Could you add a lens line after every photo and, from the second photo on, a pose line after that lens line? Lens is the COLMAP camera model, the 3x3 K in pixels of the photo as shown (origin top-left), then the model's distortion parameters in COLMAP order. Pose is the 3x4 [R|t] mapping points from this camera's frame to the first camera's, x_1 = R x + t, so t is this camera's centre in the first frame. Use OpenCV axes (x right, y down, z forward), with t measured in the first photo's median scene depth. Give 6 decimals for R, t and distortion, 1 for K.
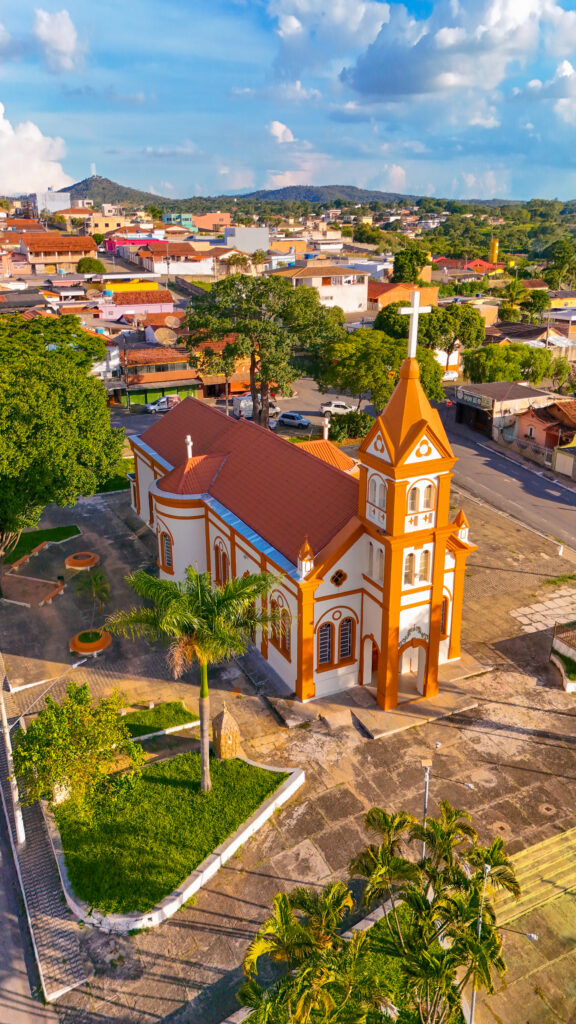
lens RADIAL K [[820.4, 0, 288.4], [0, 820.4, 507.6], [0, 0, 1]] dist [0.040566, -0.000940]
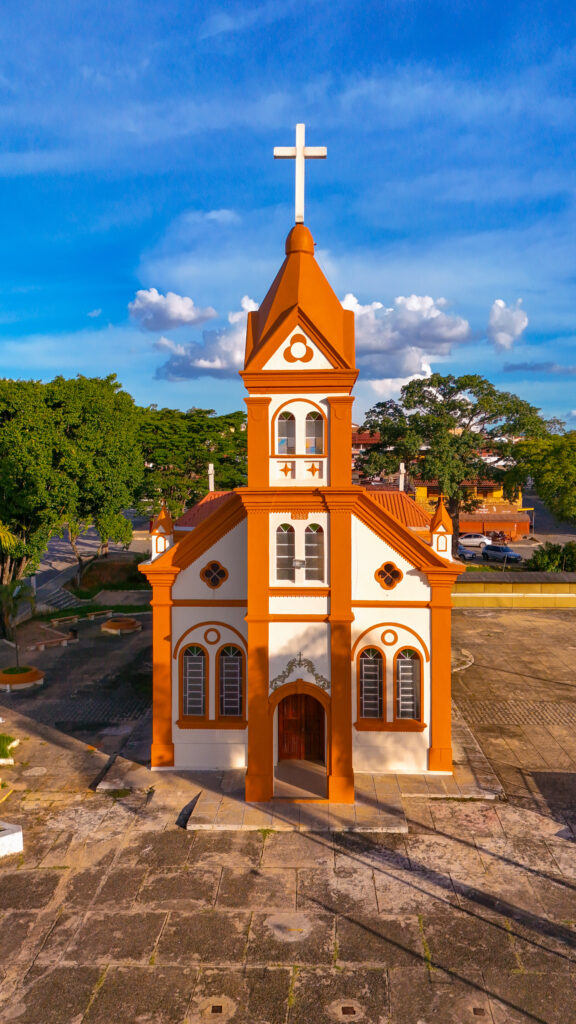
lens RADIAL K [[820.4, 0, 287.9], [0, 820.4, 514.0], [0, 0, 1]] dist [0.040566, -0.000940]
pose [[0.881265, 0.030059, -0.471665, 0.434165], [-0.165928, 0.954127, -0.249217, 0.198557], [0.442537, 0.297889, 0.845827, 0.460862]]
